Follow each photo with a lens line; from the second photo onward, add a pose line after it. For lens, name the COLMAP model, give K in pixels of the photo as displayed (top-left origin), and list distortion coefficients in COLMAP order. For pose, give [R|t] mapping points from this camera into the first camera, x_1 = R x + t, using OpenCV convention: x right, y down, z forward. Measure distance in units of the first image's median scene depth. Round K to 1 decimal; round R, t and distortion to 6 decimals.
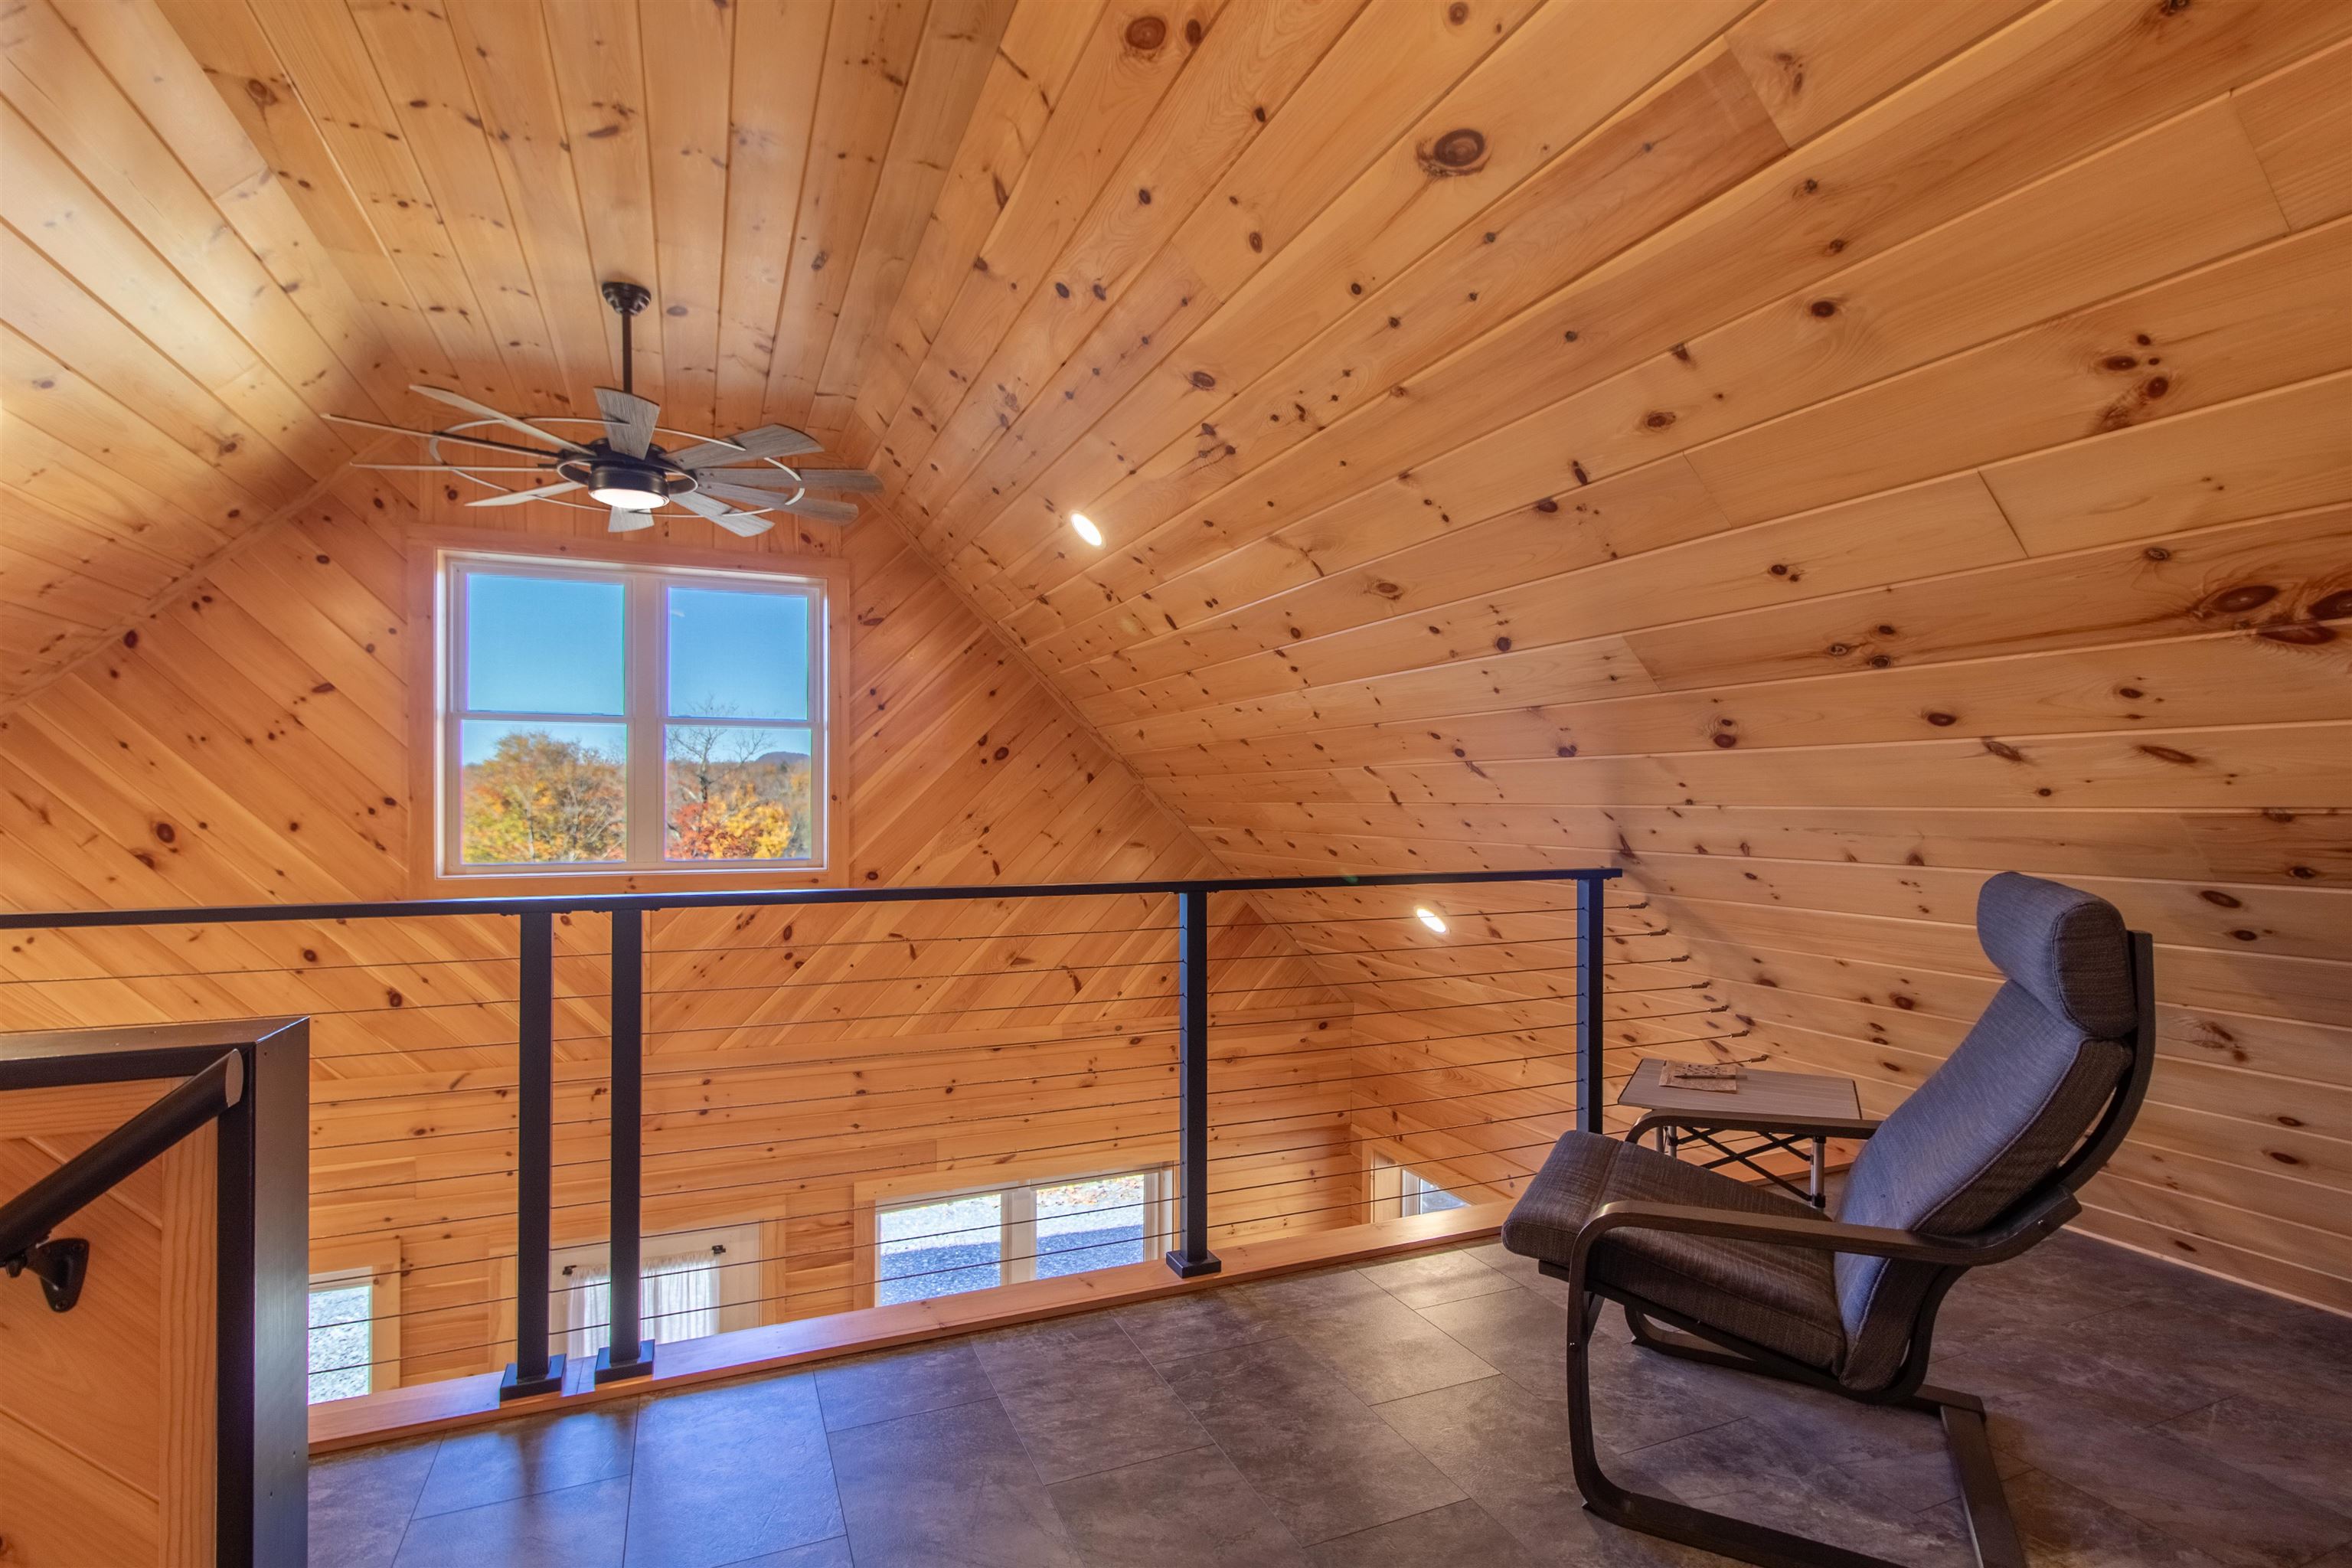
lens RADIAL K [[1242.6, 0, 1288.4], [0, 1242.6, 805.7], [0, 0, 1]] dist [0.001710, 0.000922]
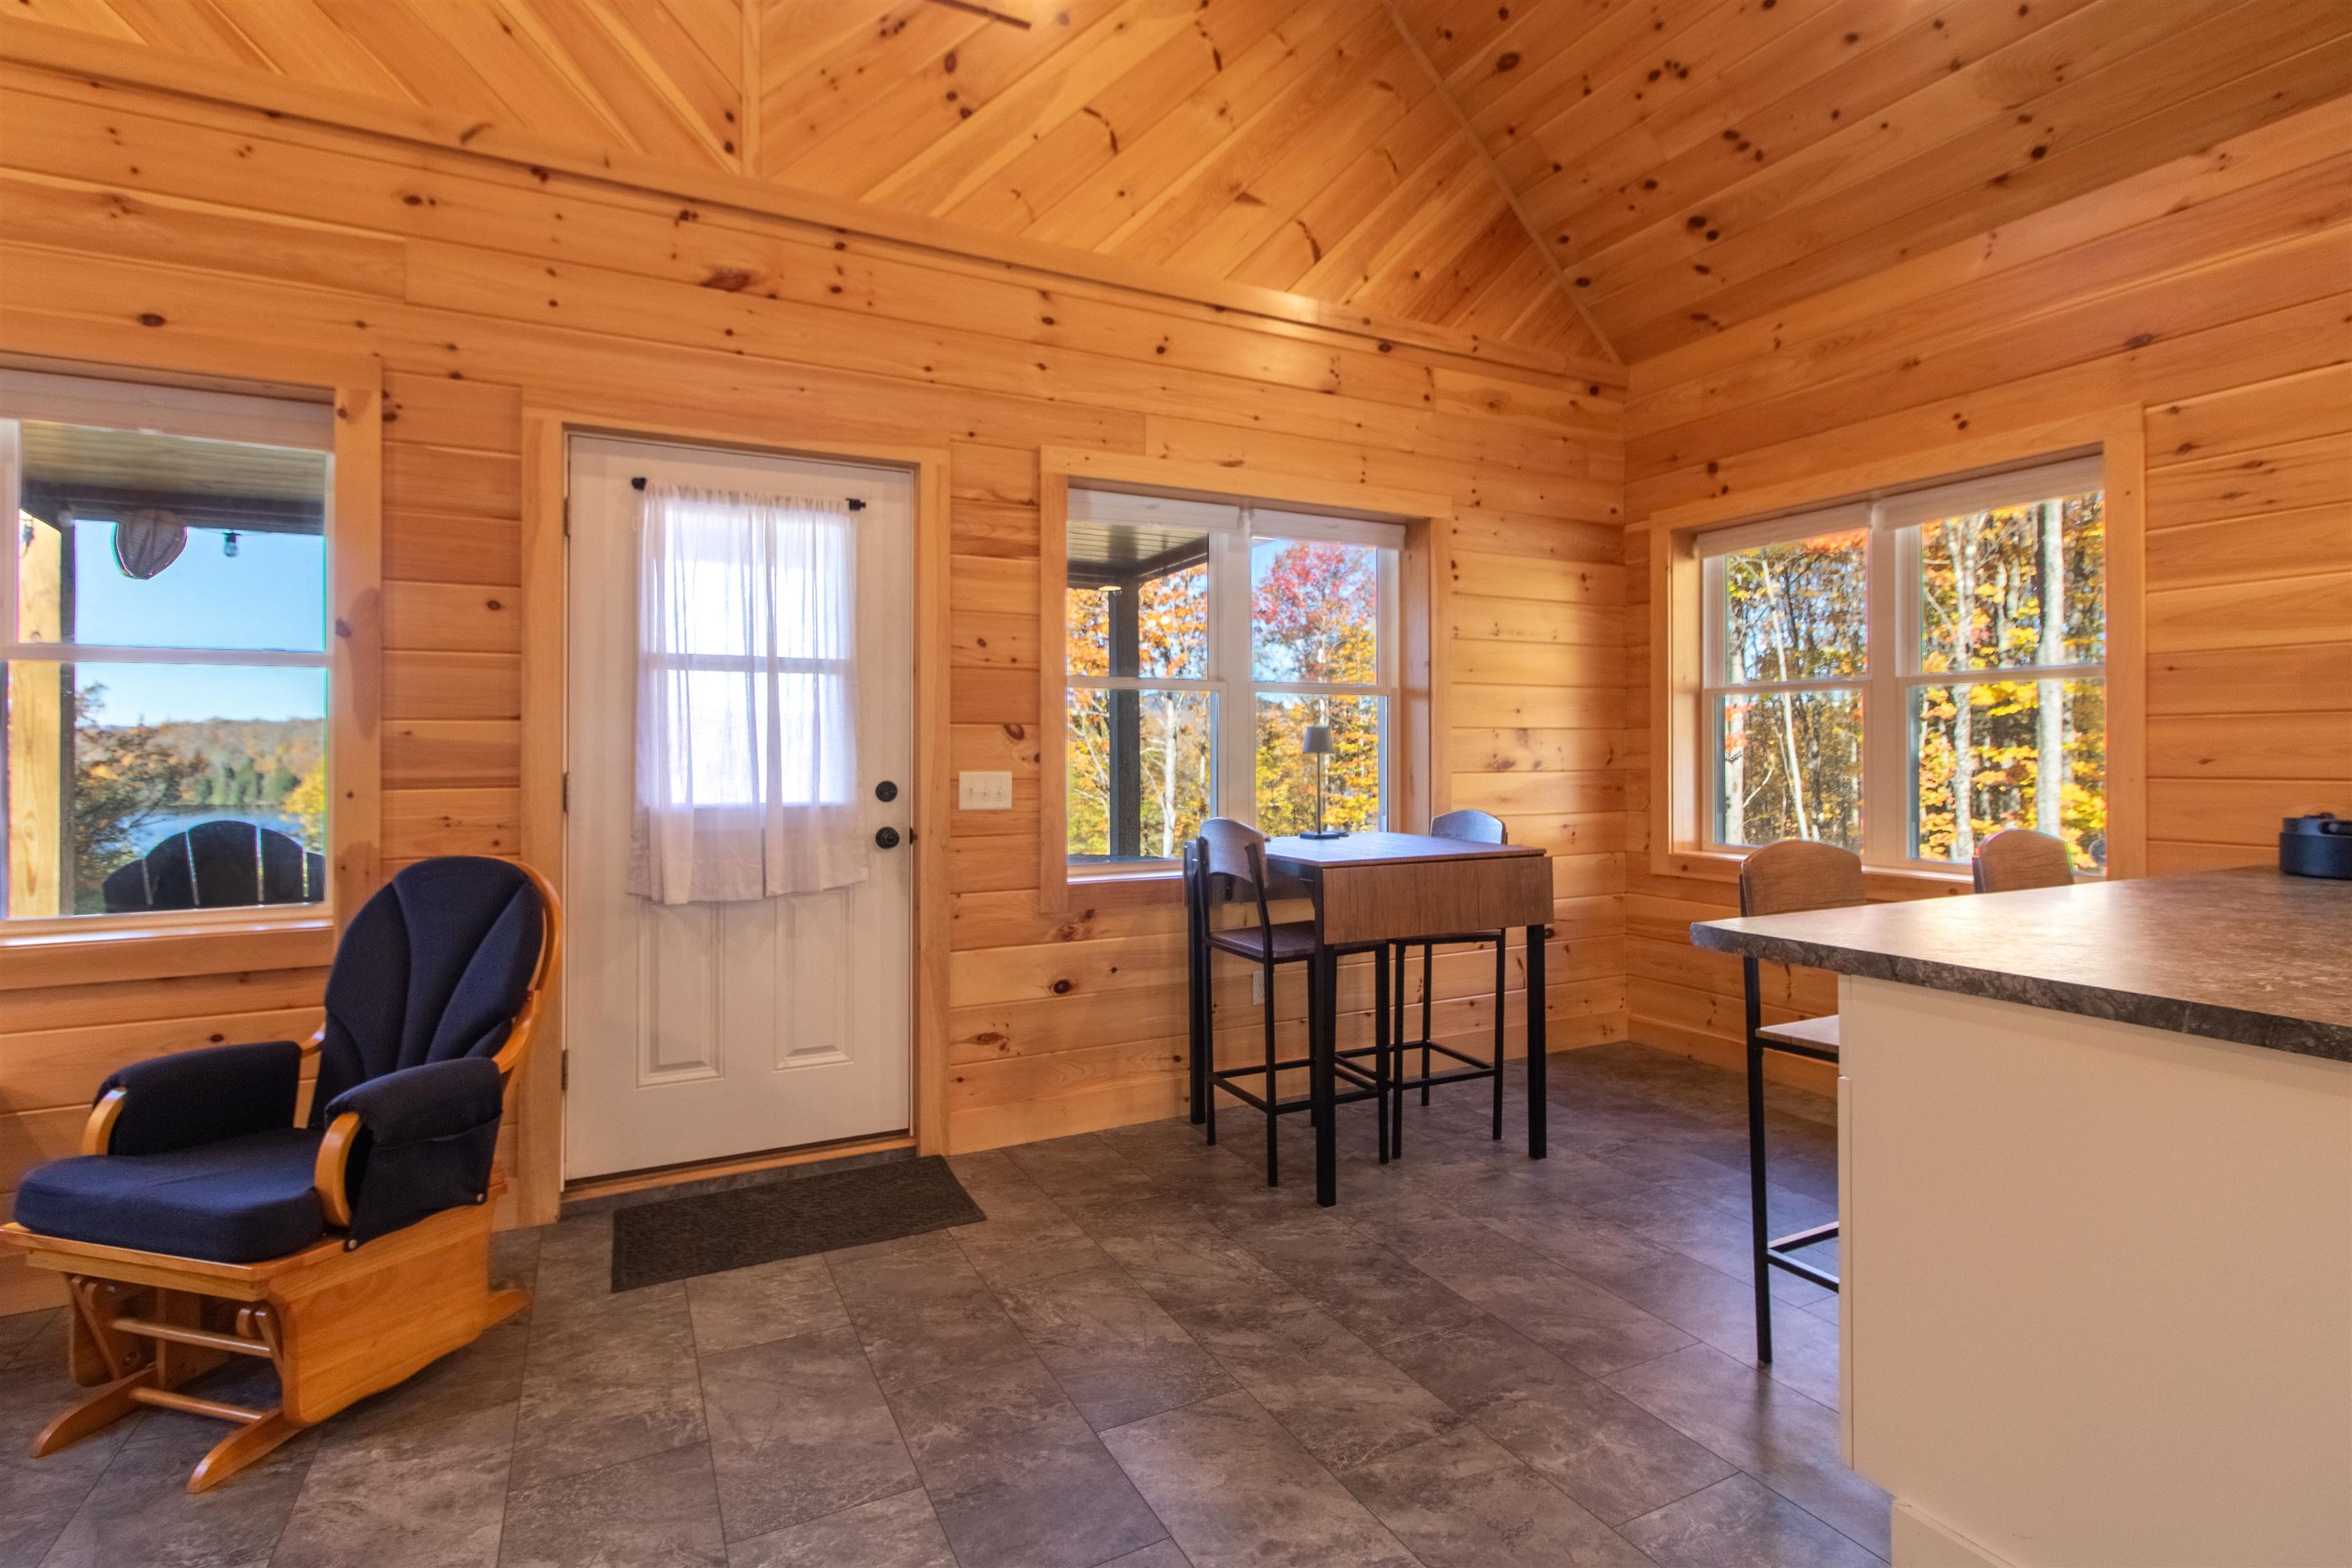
lens RADIAL K [[1118.5, 0, 1210.1], [0, 1118.5, 738.6], [0, 0, 1]] dist [0.002390, 0.000131]
pose [[0.999849, -0.003069, 0.017090, -0.298023], [0.003148, 0.999984, -0.004628, 0.529370], [-0.017075, 0.004681, 0.999843, 0.417424]]
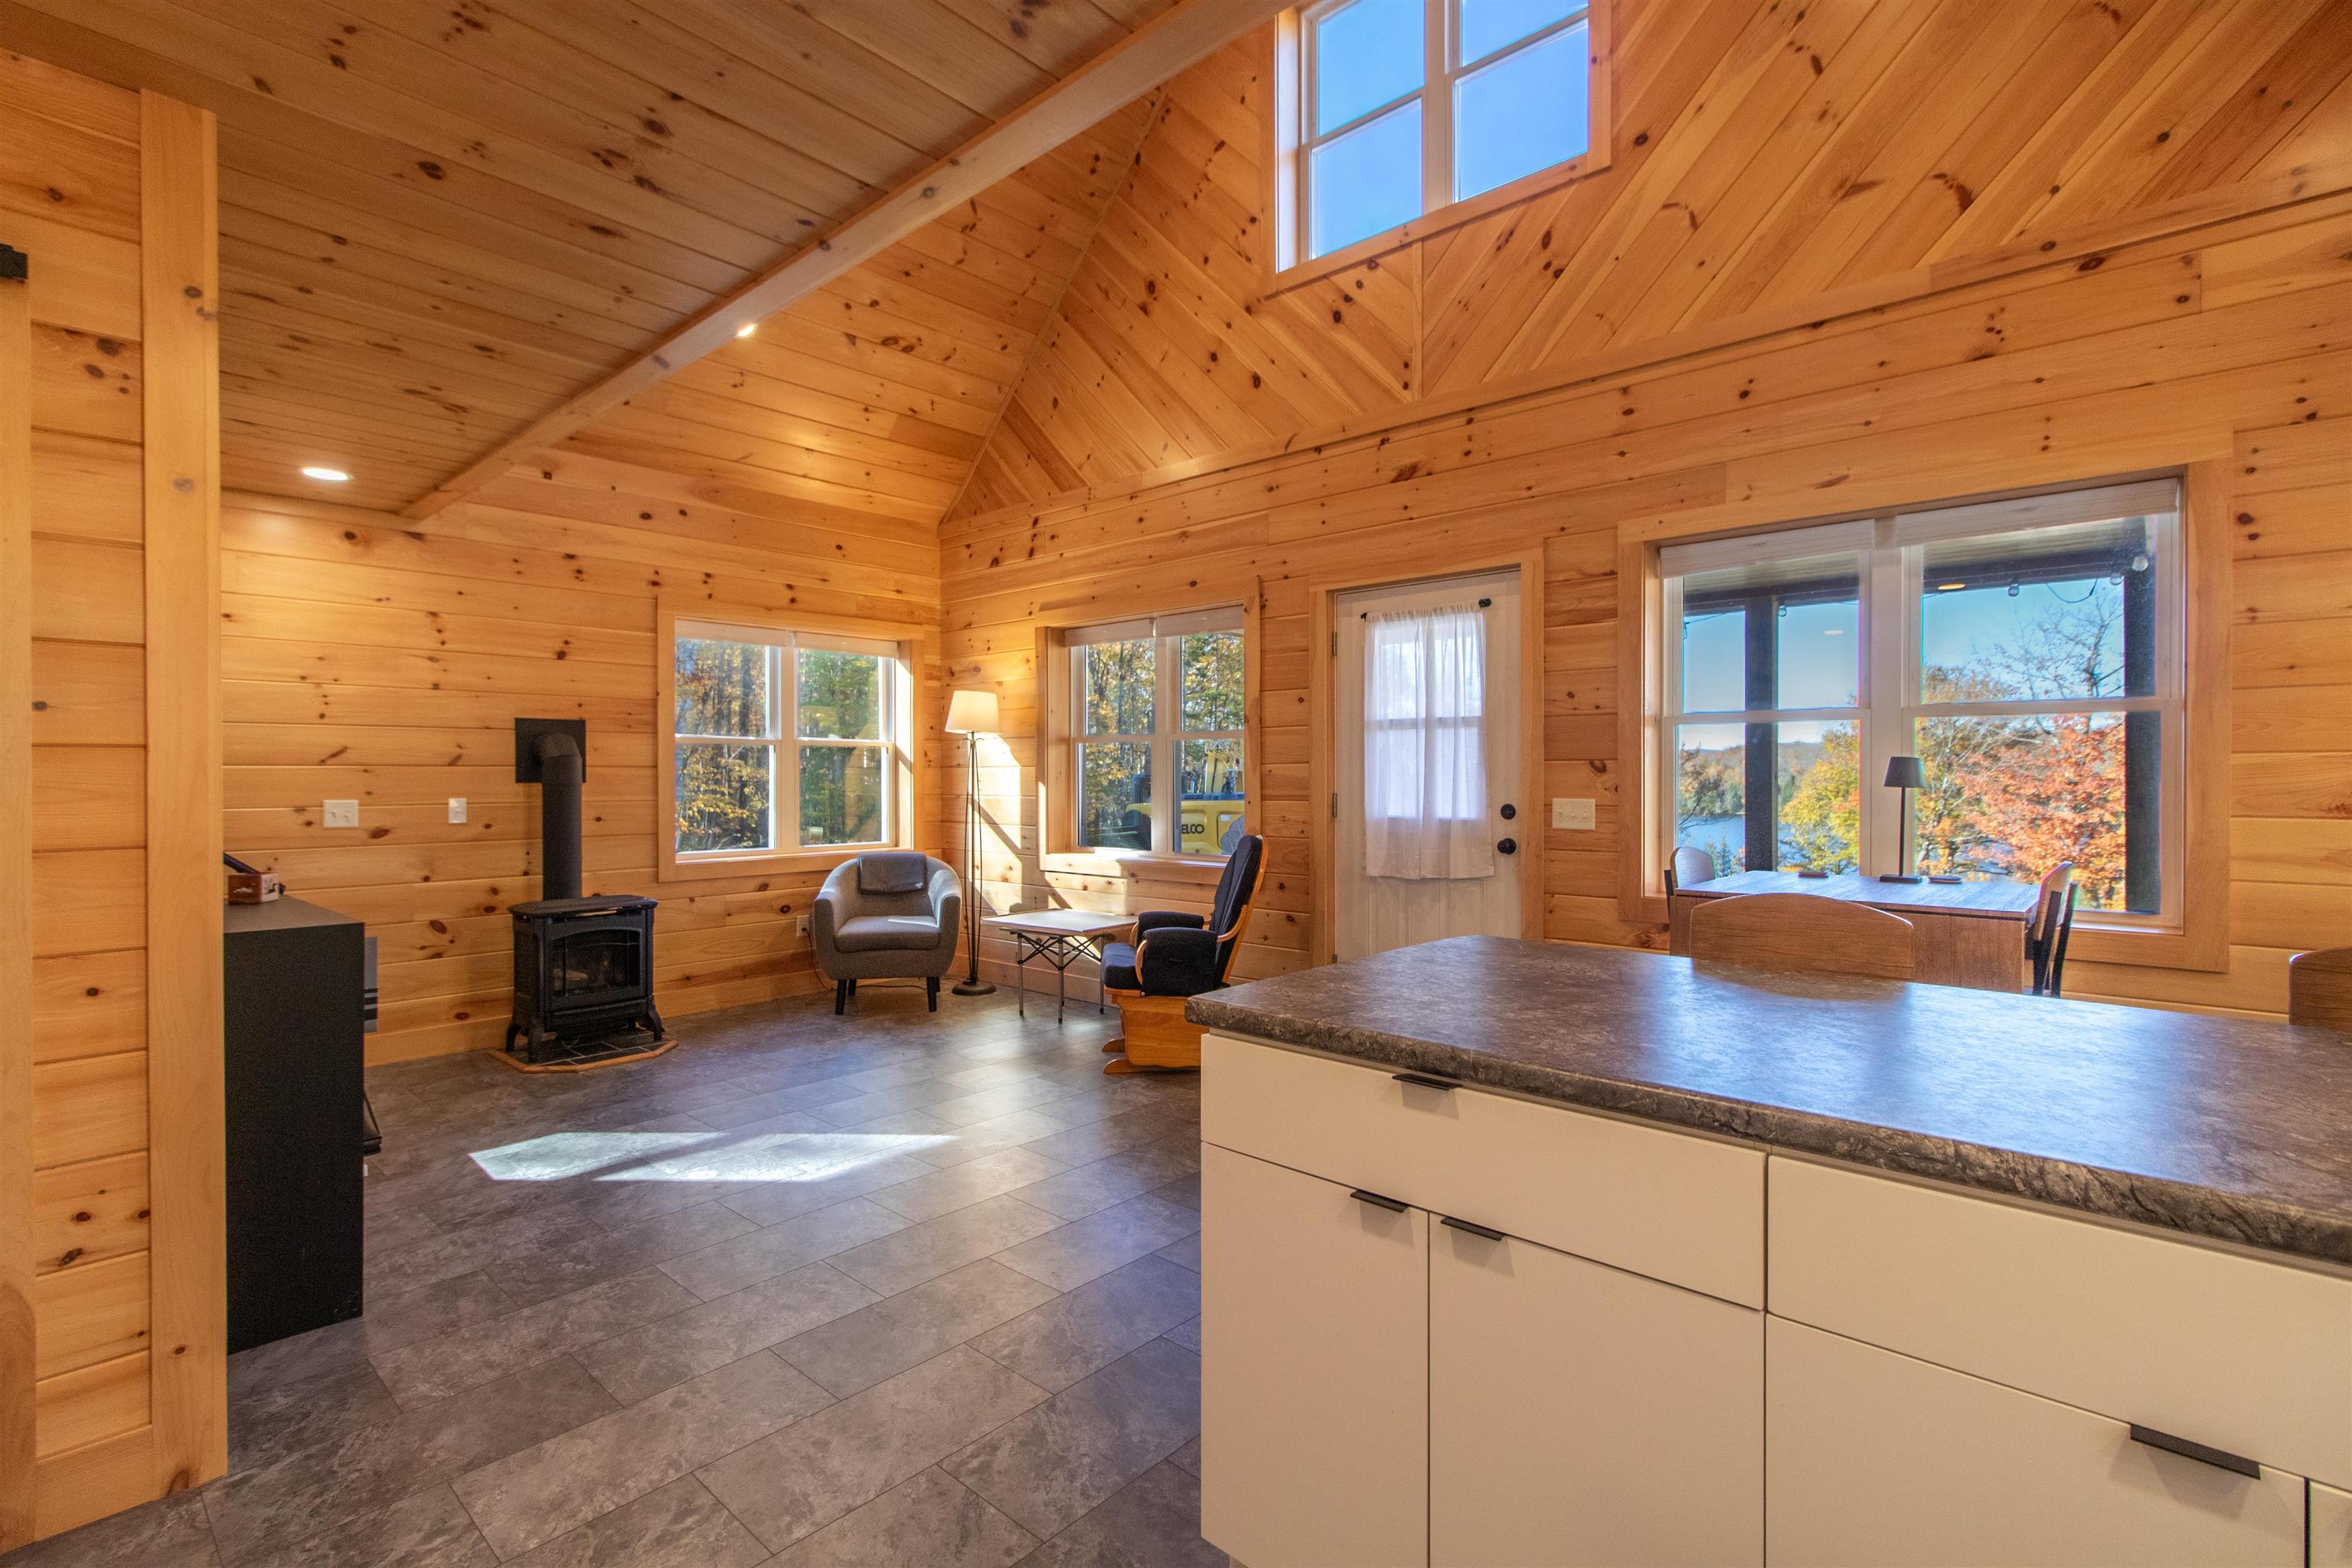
lens RADIAL K [[1109.6, 0, 1164.5], [0, 1109.6, 778.7], [0, 0, 1]] dist [0.004167, 0.000399]
pose [[0.350224, 0.002471, -0.936663, 0.260879], [0.009190, 0.999939, 0.006074, 0.522784], [0.936621, -0.010735, 0.350180, 0.518011]]
